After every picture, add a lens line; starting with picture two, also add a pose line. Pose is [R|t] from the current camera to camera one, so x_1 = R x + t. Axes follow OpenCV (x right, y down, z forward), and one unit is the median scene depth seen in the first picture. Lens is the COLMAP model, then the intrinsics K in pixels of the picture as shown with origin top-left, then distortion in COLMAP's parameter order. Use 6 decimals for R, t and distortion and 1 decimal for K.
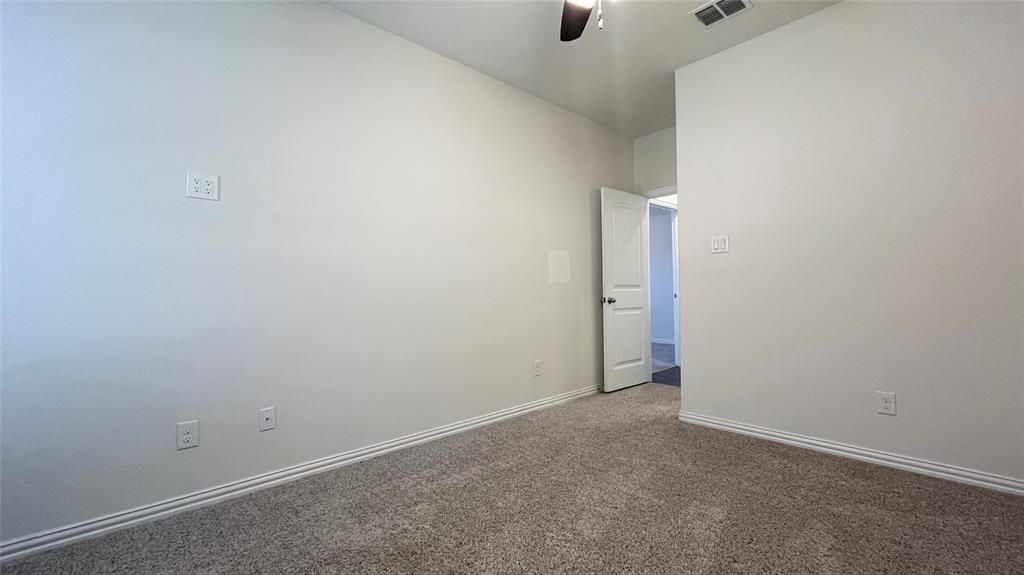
lens RADIAL K [[419.2, 0, 512.2], [0, 419.2, 284.4], [0, 0, 1]] dist [-0.004035, -0.000172]
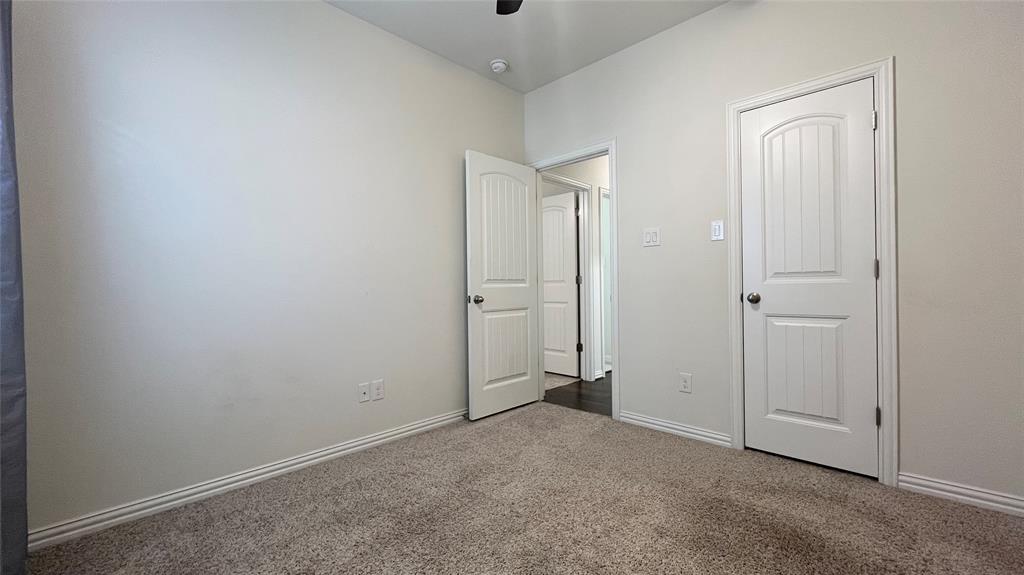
lens RADIAL K [[417.1, 0, 512.6], [0, 417.1, 287.7], [0, 0, 1]] dist [-0.001437, -0.000699]
pose [[0.997066, 0.005037, 0.076378, 0.235588], [-0.006124, 0.999883, 0.013998, 0.005501], [-0.076298, -0.014425, 0.996981, 0.236092]]
